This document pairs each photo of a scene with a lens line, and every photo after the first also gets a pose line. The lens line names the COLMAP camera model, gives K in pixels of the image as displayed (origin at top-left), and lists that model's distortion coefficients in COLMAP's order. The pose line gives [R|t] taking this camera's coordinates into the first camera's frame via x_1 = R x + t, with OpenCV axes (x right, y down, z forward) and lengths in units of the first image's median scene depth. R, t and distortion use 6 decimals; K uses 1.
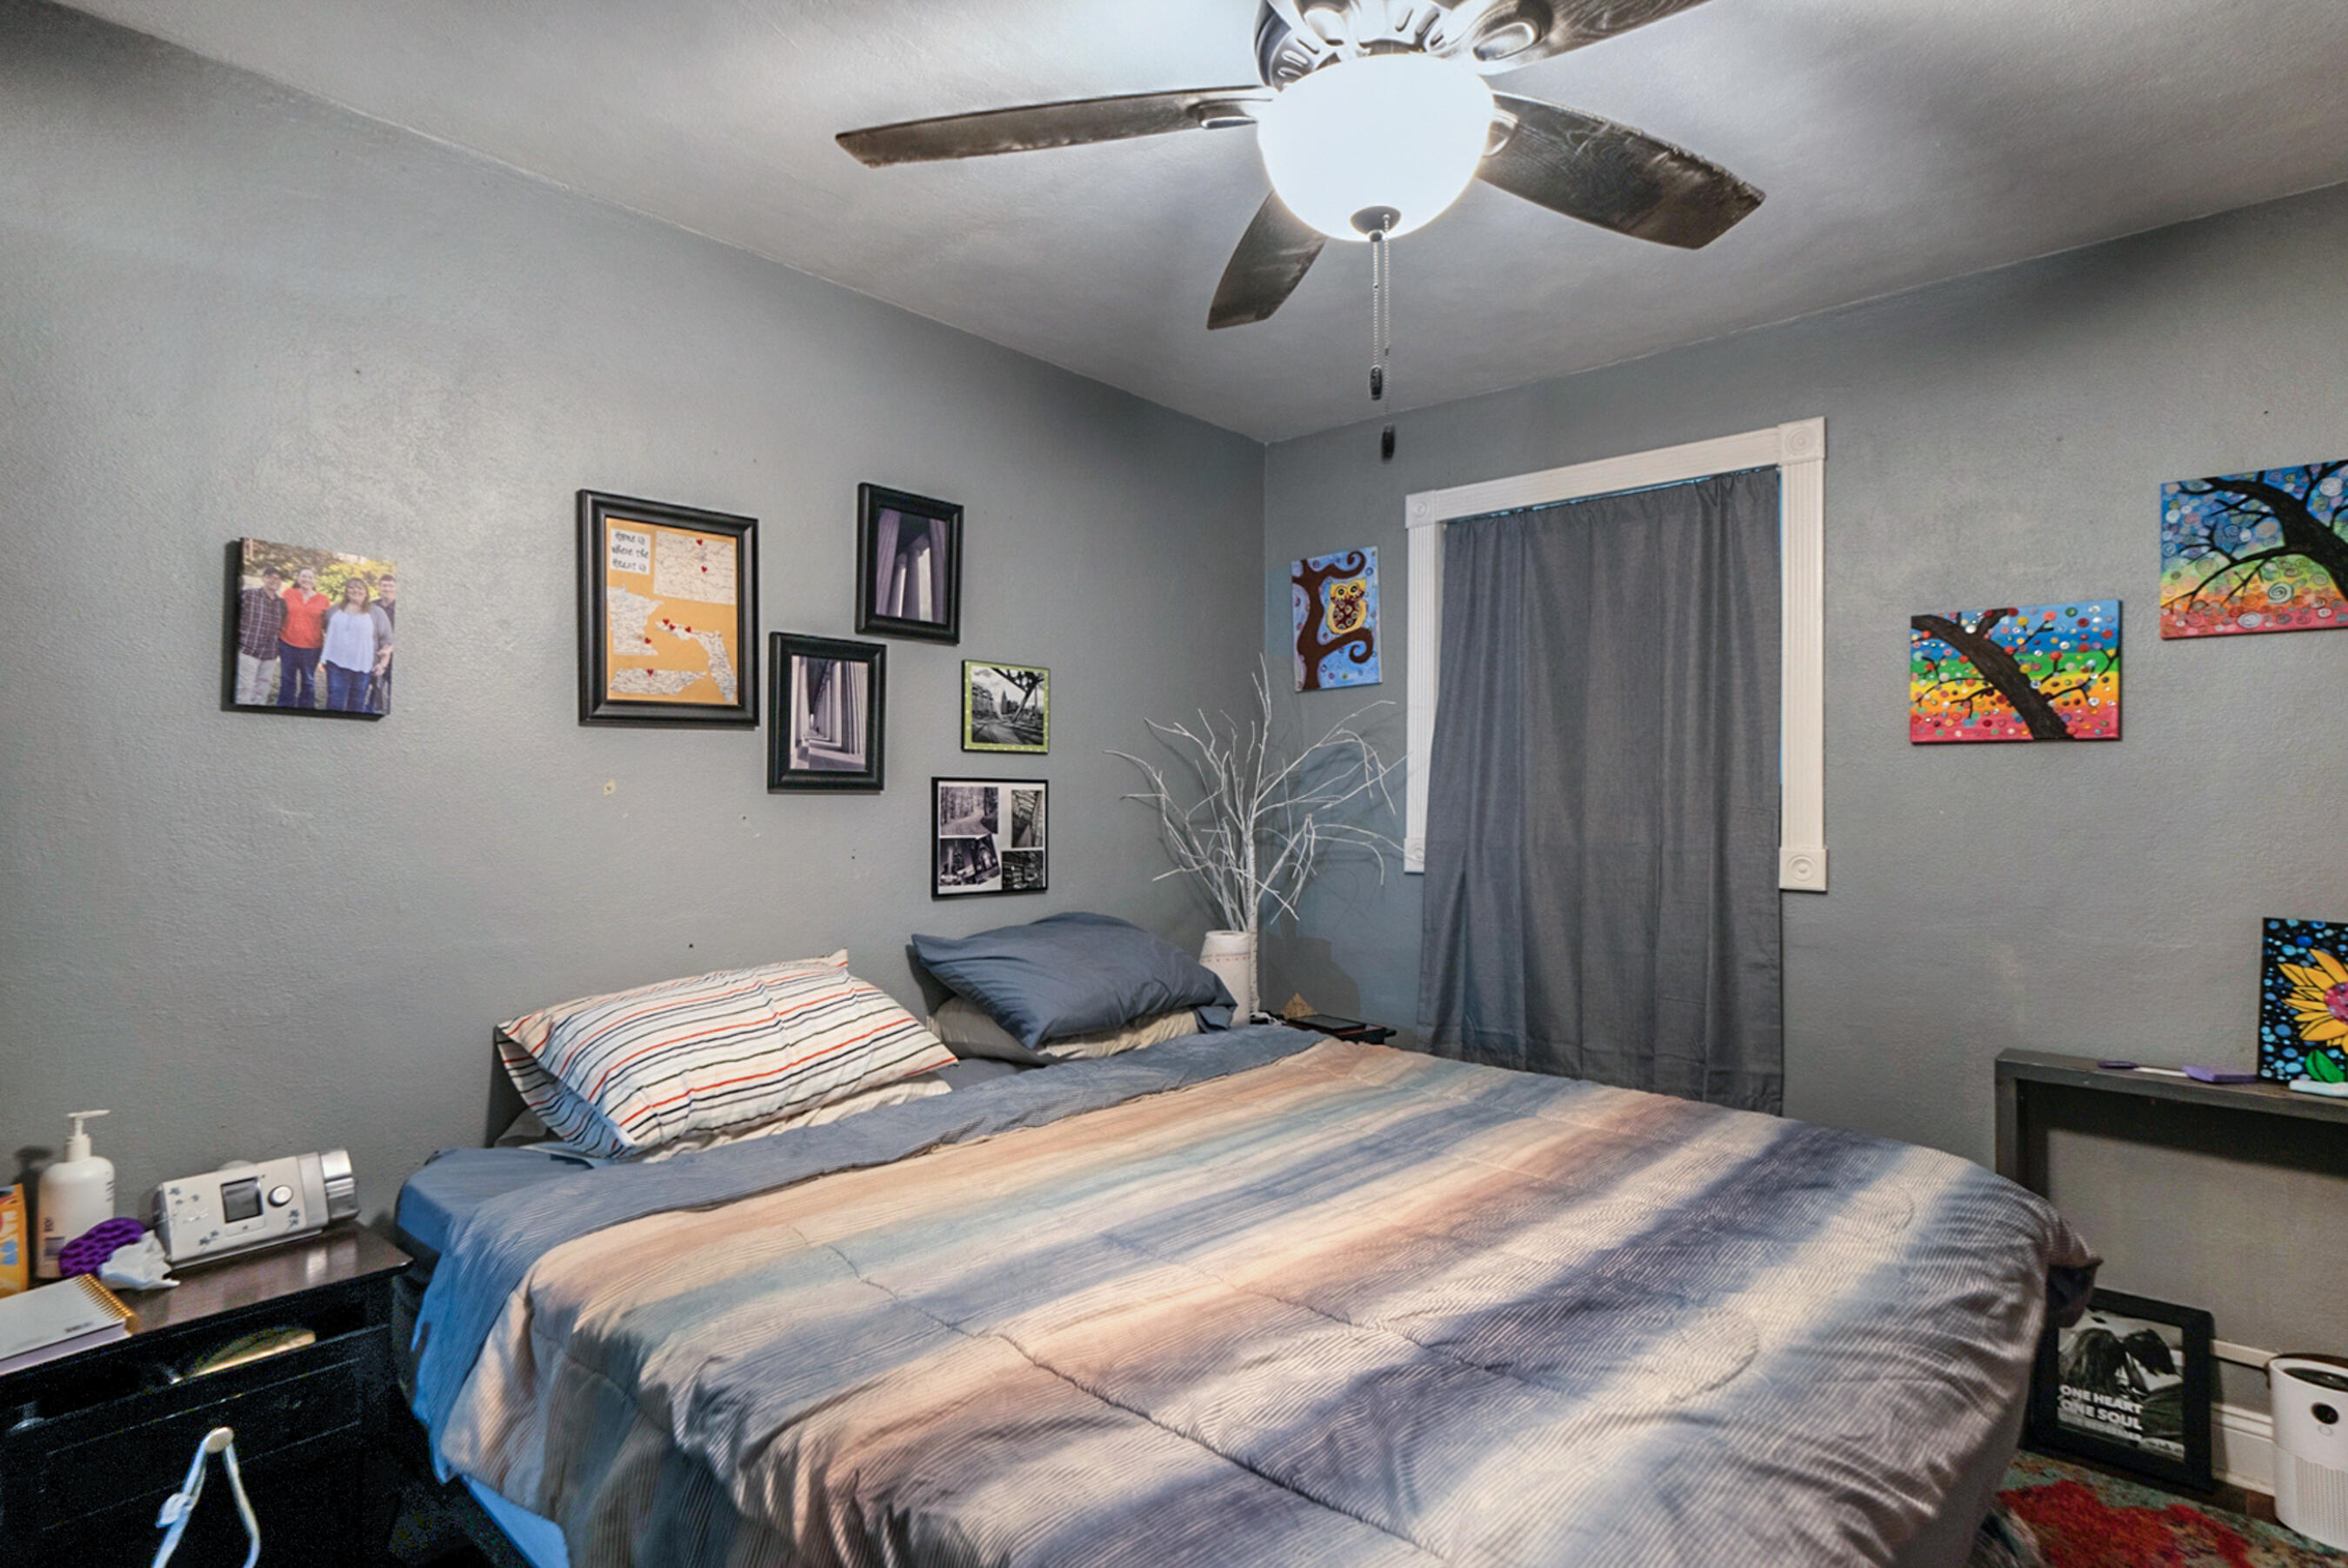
lens RADIAL K [[1162.4, 0, 1083.4], [0, 1162.4, 784.4], [0, 0, 1]] dist [0.015337, -0.000974]
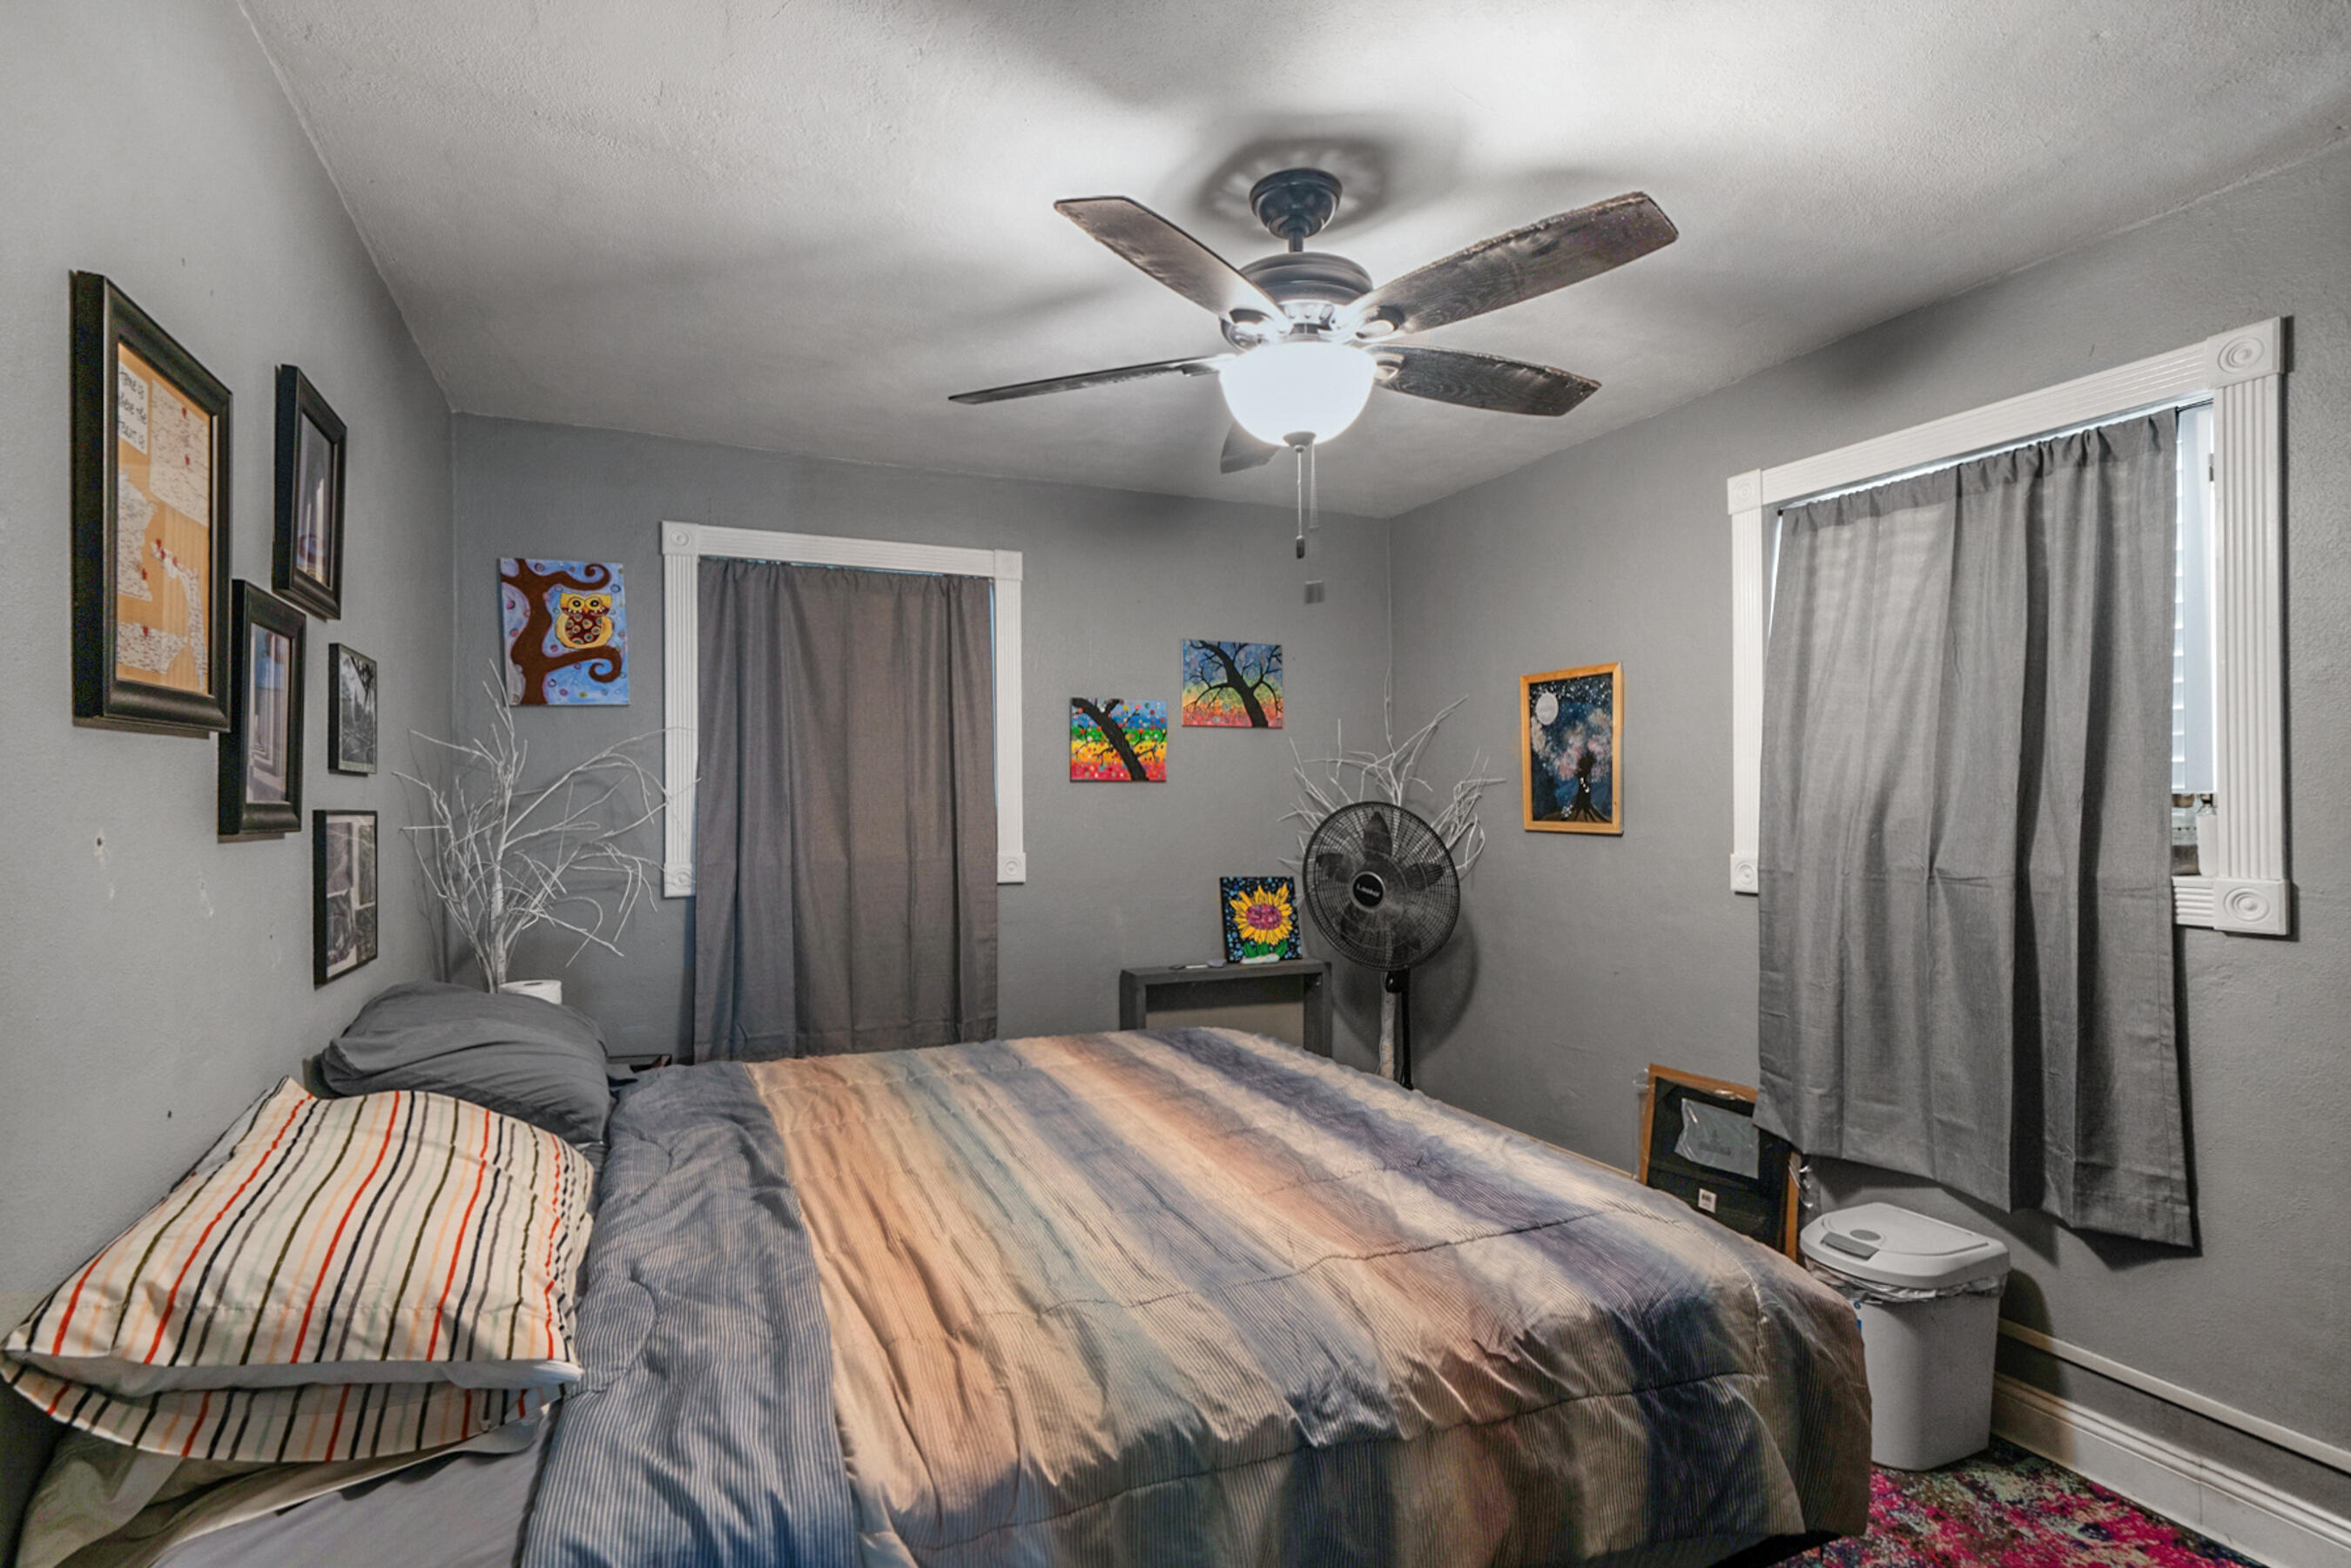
lens RADIAL K [[1163.8, 0, 1084.8], [0, 1163.8, 784.4], [0, 0, 1]] dist [0.015337, -0.000974]
pose [[0.420399, 0.007174, 0.907311, -0.608734], [0.001306, 0.999963, -0.008512, -0.015850], [-0.907339, 0.004763, 0.420374, 0.316496]]
